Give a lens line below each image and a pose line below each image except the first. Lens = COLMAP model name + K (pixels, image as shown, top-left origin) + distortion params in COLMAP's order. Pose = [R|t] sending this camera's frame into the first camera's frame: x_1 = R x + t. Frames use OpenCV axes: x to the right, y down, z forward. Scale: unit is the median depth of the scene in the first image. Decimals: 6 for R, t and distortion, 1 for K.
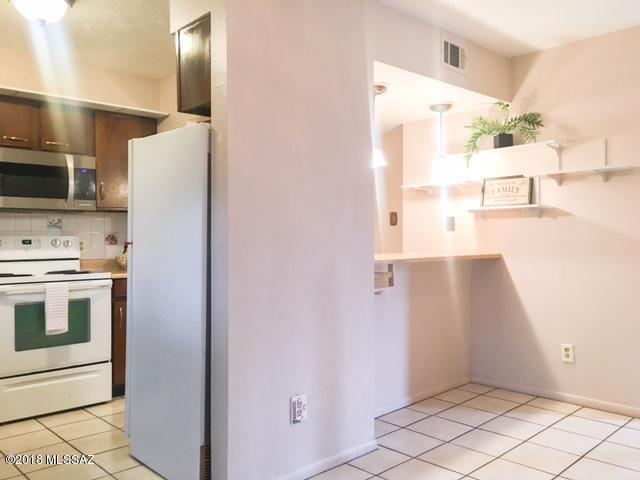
lens RADIAL K [[546.9, 0, 326.0], [0, 546.9, 240.9], [0, 0, 1]] dist [0.064350, -0.082182]
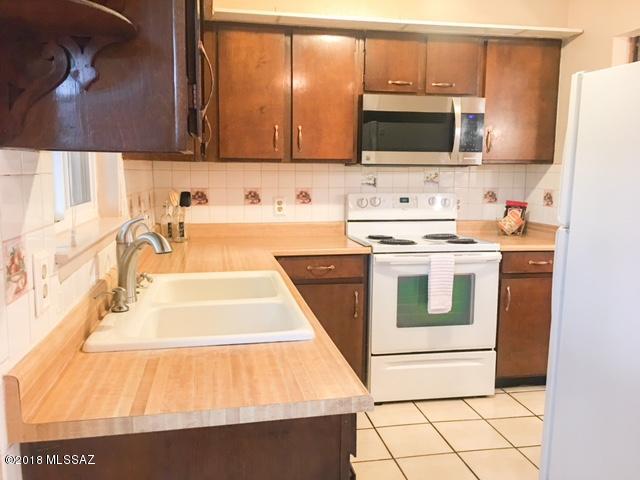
lens RADIAL K [[546.9, 0, 316.7], [0, 546.9, 239.4], [0, 0, 1]] dist [0.064350, -0.082182]
pose [[0.835491, 0.080097, -0.543636, -0.176075], [-0.015211, 0.992312, 0.122826, -0.043123], [0.549294, -0.094350, 0.830286, 0.182251]]
